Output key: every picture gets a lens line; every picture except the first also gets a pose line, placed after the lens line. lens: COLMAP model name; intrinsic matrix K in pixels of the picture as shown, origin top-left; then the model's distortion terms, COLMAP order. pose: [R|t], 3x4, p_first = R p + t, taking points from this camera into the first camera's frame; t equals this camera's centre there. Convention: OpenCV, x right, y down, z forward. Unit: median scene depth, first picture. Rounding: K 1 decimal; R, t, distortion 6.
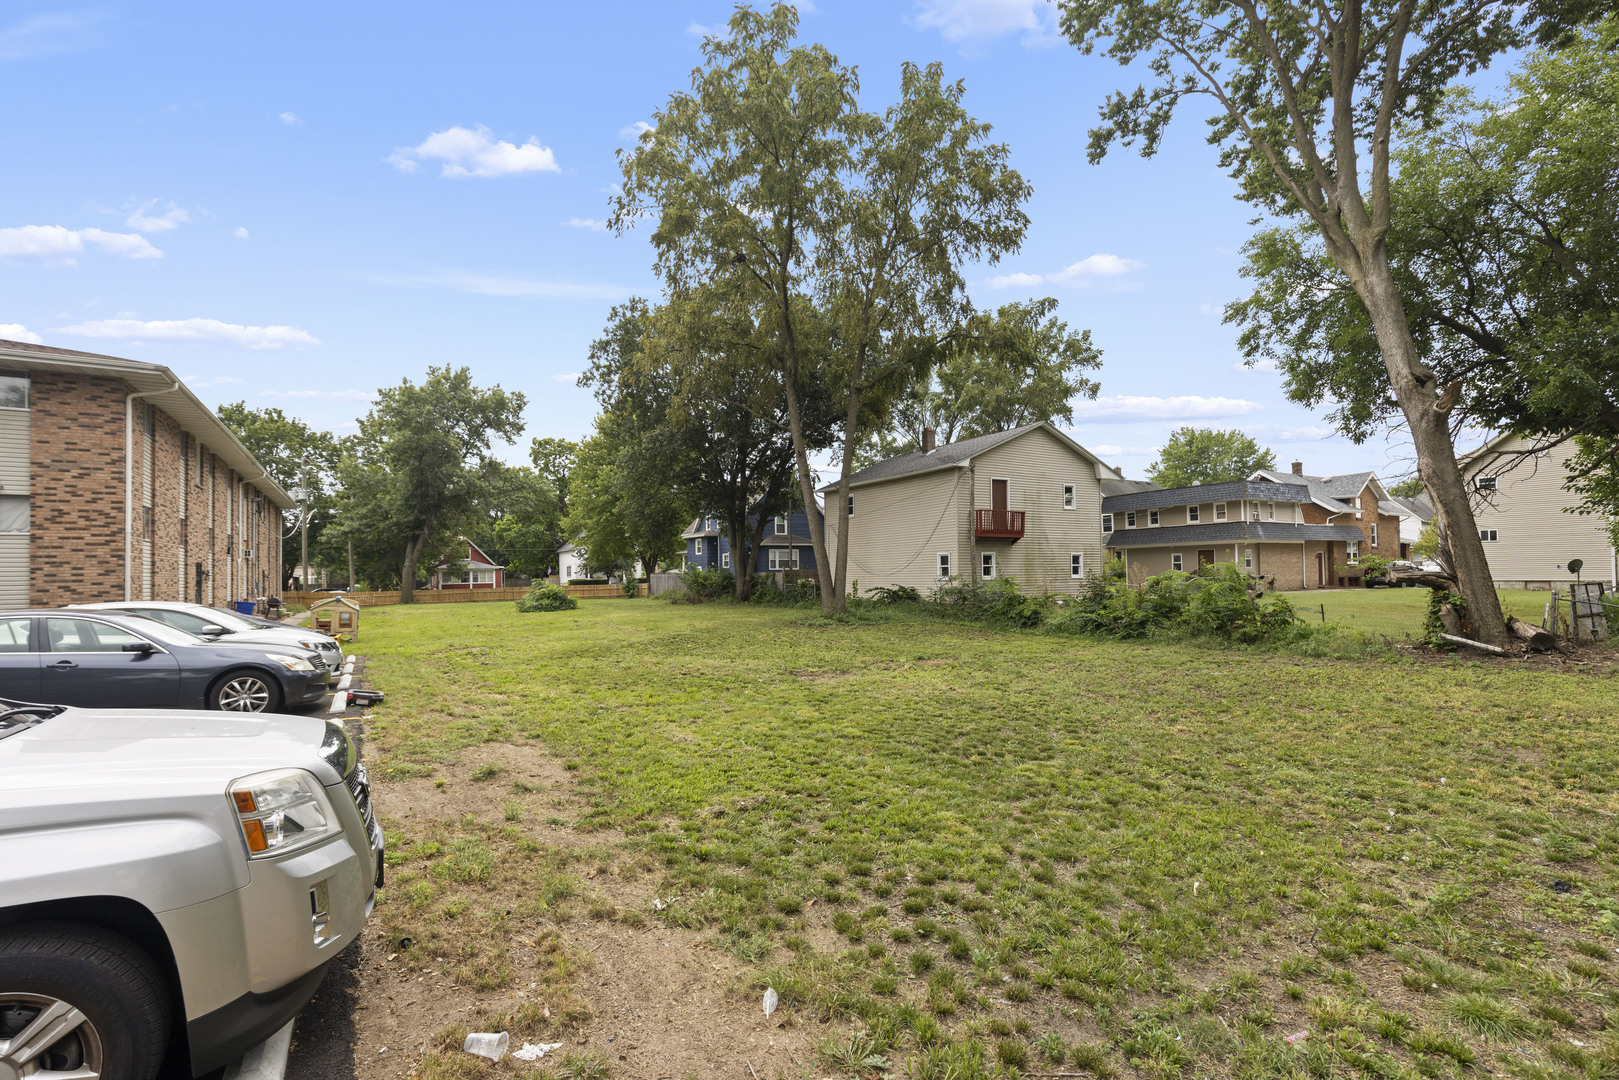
lens RADIAL K [[739.3, 0, 798.7], [0, 739.3, 548.0], [0, 0, 1]] dist [-0.004124, -0.000538]
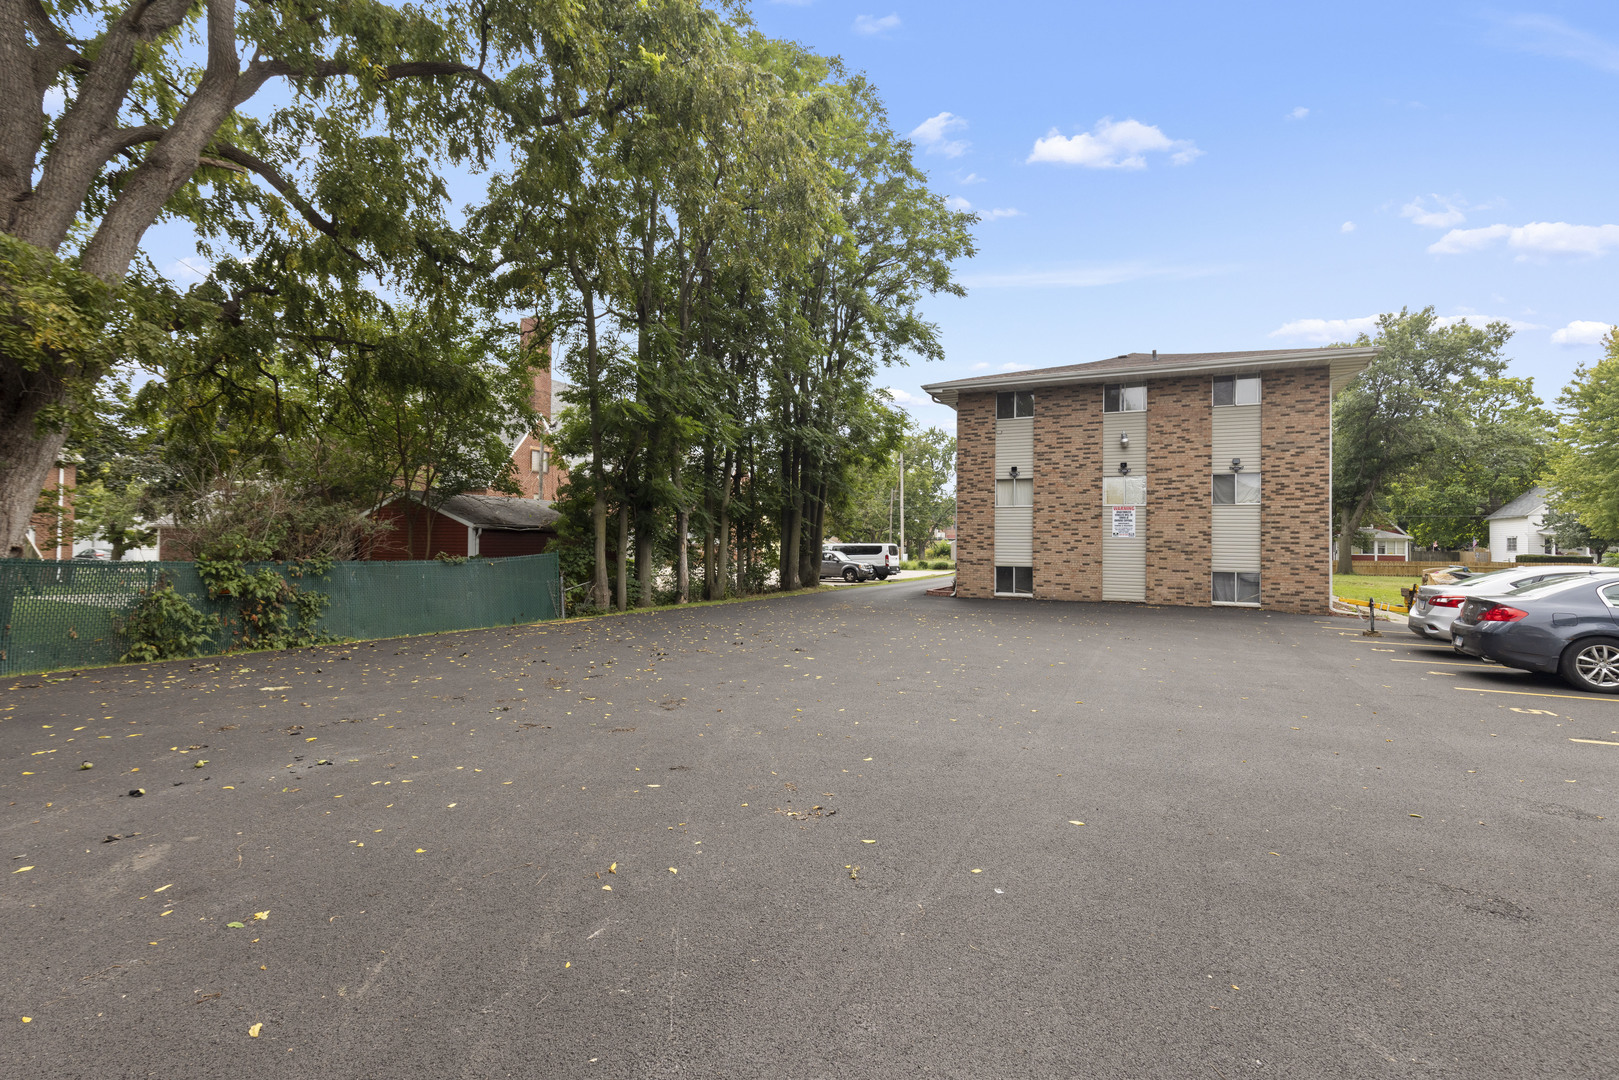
lens RADIAL K [[739.3, 0, 802.4], [0, 739.3, 537.2], [0, 0, 1]] dist [-0.004124, -0.000538]
pose [[0.561742, 0.011218, -0.827237, -0.440024], [0.010937, 0.999720, 0.020984, 0.001941], [0.827240, -0.020835, 0.561462, -0.325611]]
